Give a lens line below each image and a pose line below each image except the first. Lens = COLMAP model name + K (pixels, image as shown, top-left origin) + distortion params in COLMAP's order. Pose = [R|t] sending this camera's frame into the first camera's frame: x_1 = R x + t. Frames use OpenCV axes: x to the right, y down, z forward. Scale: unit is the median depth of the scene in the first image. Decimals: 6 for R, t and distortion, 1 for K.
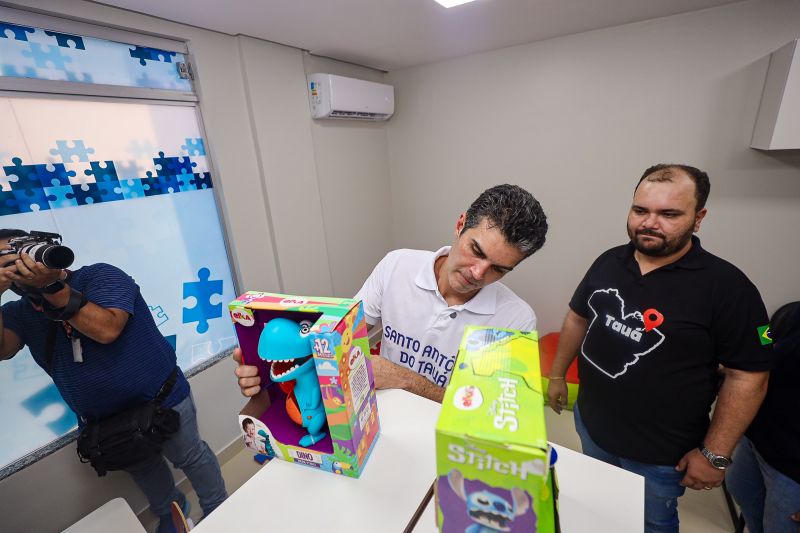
lens RADIAL K [[352.8, 0, 399.0], [0, 352.8, 265.2], [0, 0, 1]] dist [-0.000341, -0.000394]
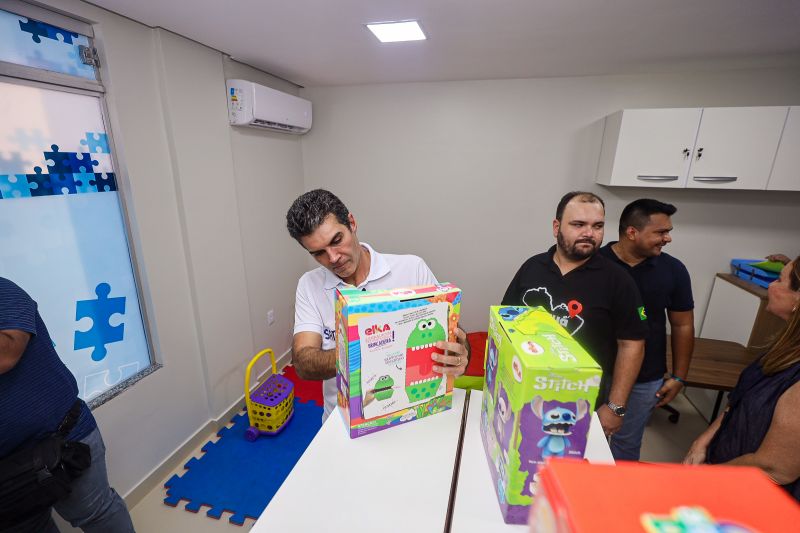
lens RADIAL K [[352.8, 0, 399.0], [0, 352.8, 265.2], [0, 0, 1]] dist [-0.000341, -0.000394]
pose [[0.952563, -0.008775, 0.304215, -0.143717], [0.022915, 0.998815, -0.042942, 0.019521], [-0.303477, 0.047876, 0.951635, -0.035352]]
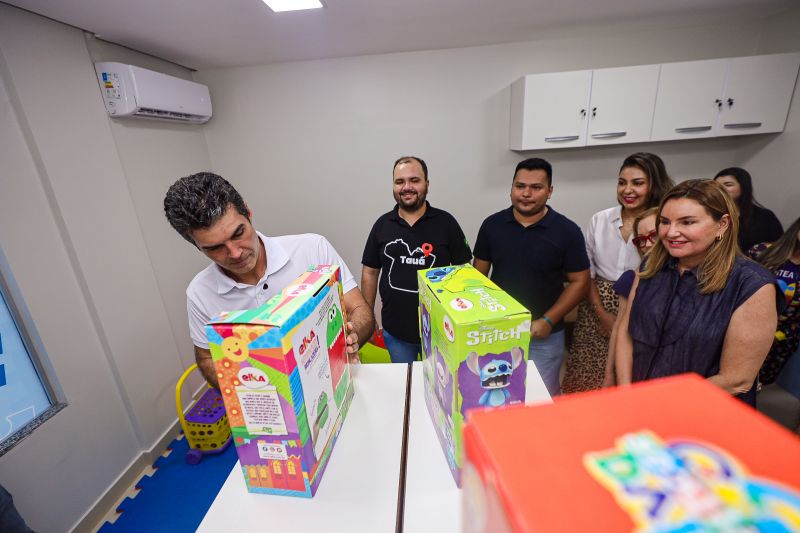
lens RADIAL K [[352.8, 0, 399.0], [0, 352.8, 265.2], [0, 0, 1]] dist [-0.000341, -0.000394]
pose [[0.874954, -0.149846, 0.460437, -0.117655], [0.163310, 0.986517, 0.010722, 0.035755], [-0.455835, 0.065813, 0.887628, -0.014267]]
